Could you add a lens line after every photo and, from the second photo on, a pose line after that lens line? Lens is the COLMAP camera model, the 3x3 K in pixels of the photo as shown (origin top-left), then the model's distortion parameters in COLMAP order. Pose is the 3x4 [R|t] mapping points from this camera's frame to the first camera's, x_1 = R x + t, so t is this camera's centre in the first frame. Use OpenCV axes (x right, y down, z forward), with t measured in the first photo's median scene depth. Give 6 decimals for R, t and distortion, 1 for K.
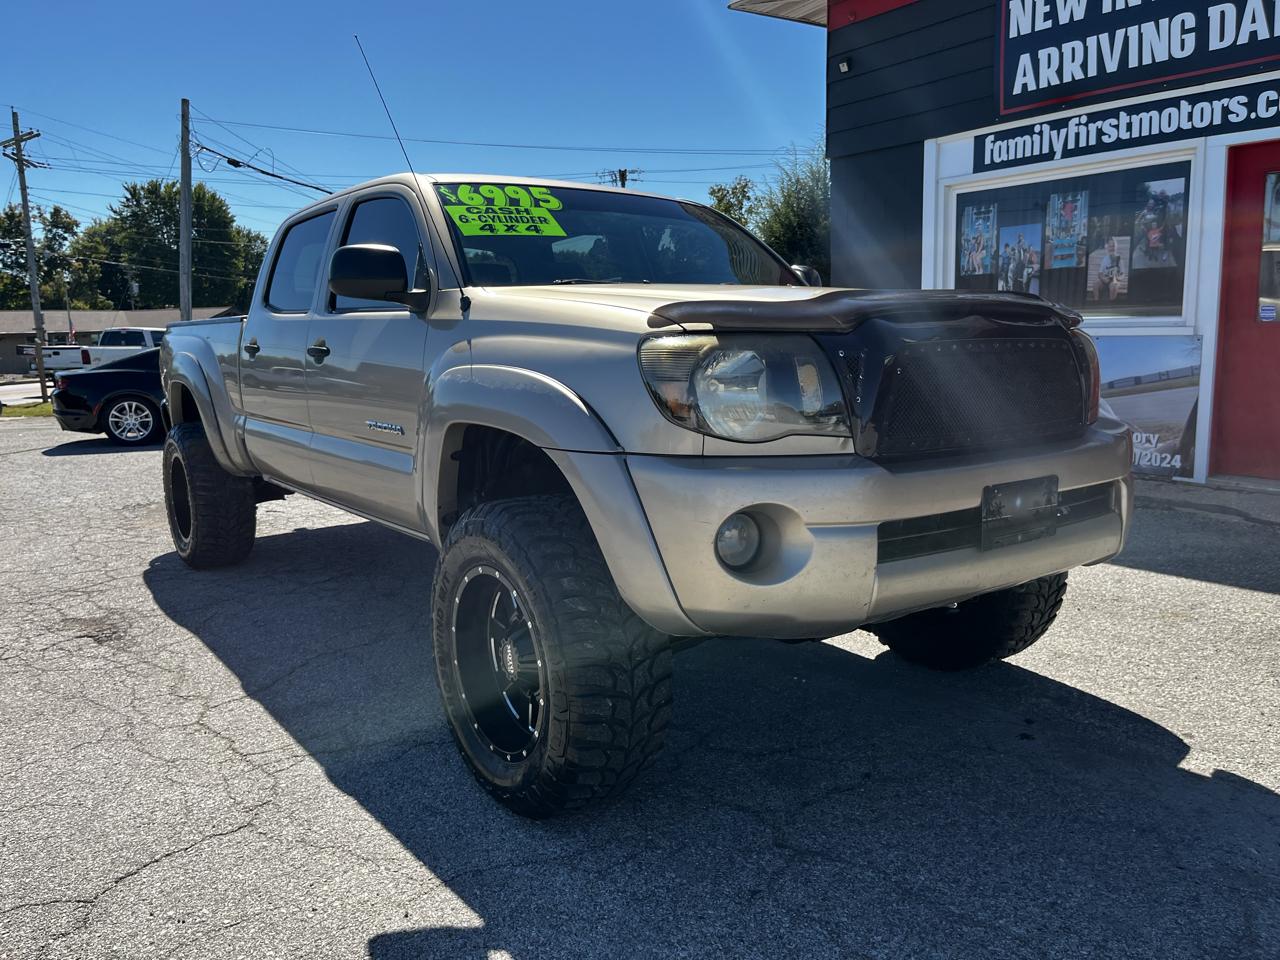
lens RADIAL K [[998.3, 0, 642.0], [0, 998.3, 480.5], [0, 0, 1]] dist [0.034669, -0.037676]
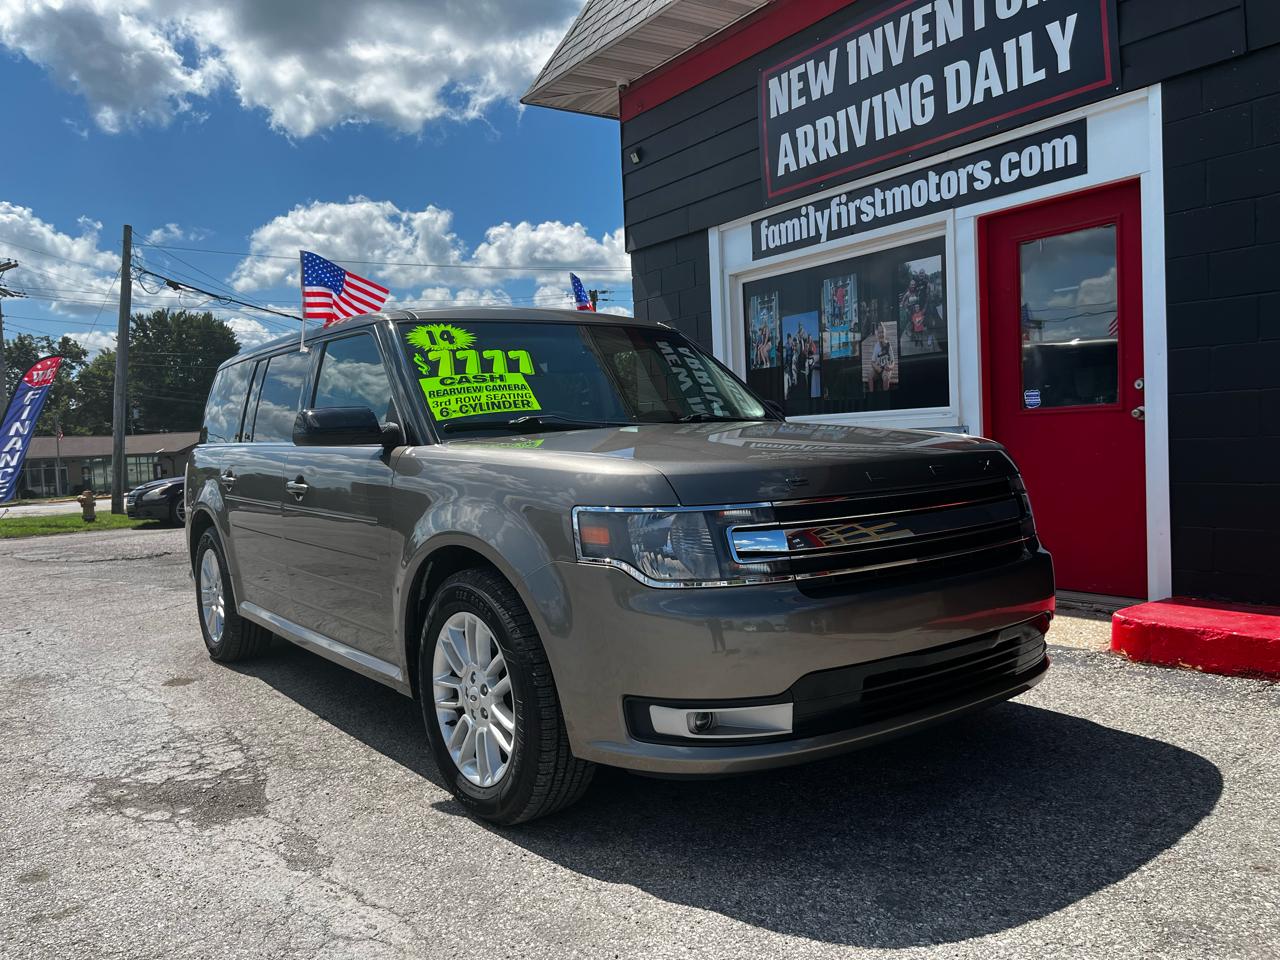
lens RADIAL K [[998.3, 0, 638.6], [0, 998.3, 476.8], [0, 0, 1]] dist [0.034669, -0.037676]
pose [[0.999785, -0.014959, -0.014385, 0.256137], [0.013131, 0.992723, -0.119704, 0.001020], [0.016071, 0.119489, 0.992705, 0.114958]]
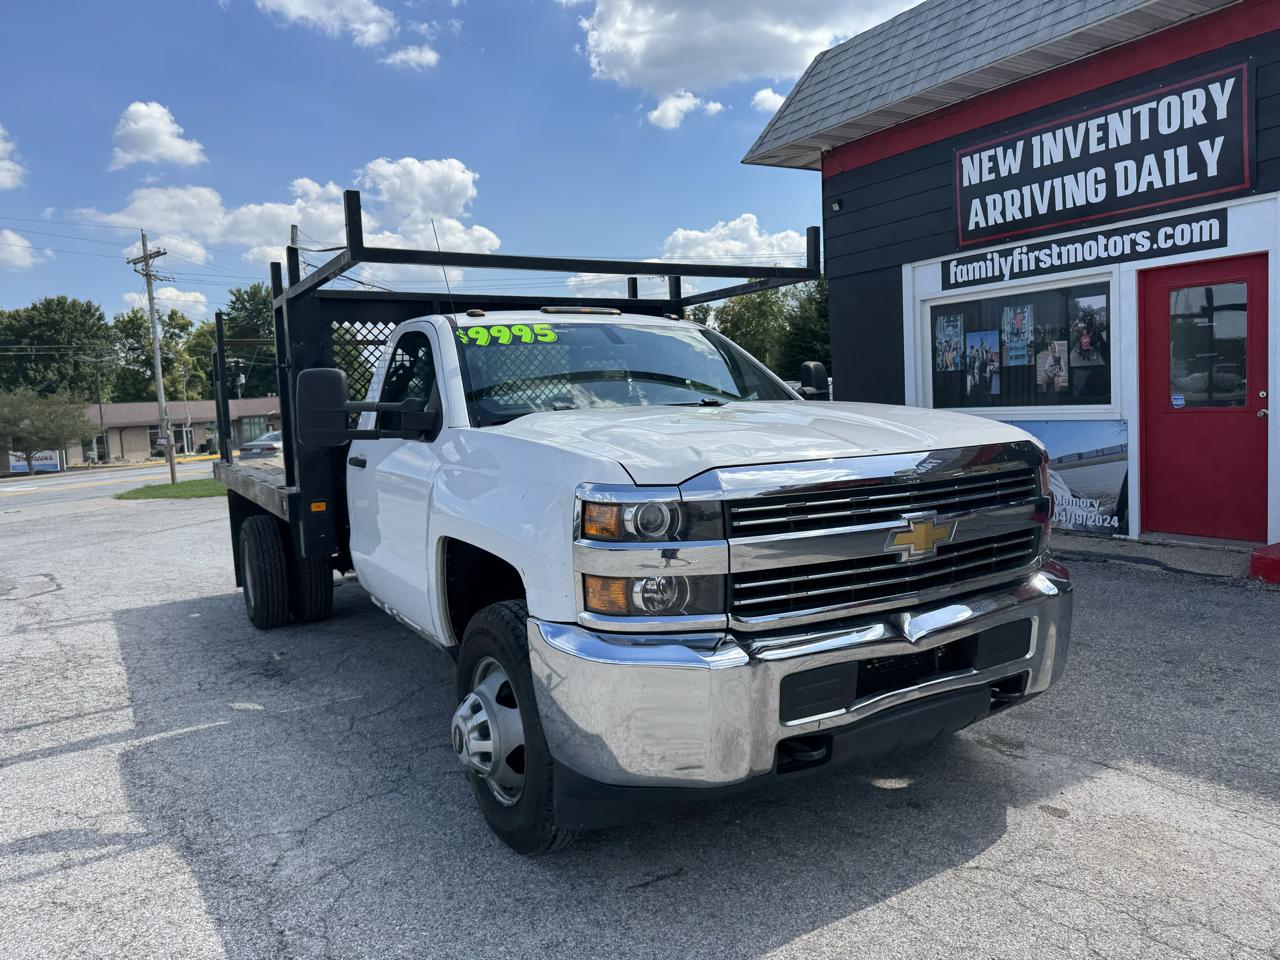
lens RADIAL K [[928.7, 0, 639.2], [0, 928.7, 469.7], [0, 0, 1]] dist [0.011437, -0.017033]
pose [[0.998131, -0.024541, -0.055965, 0.018261], [0.020288, 0.996951, -0.075352, -0.008301], [0.057643, 0.074076, 0.995585, -0.156633]]
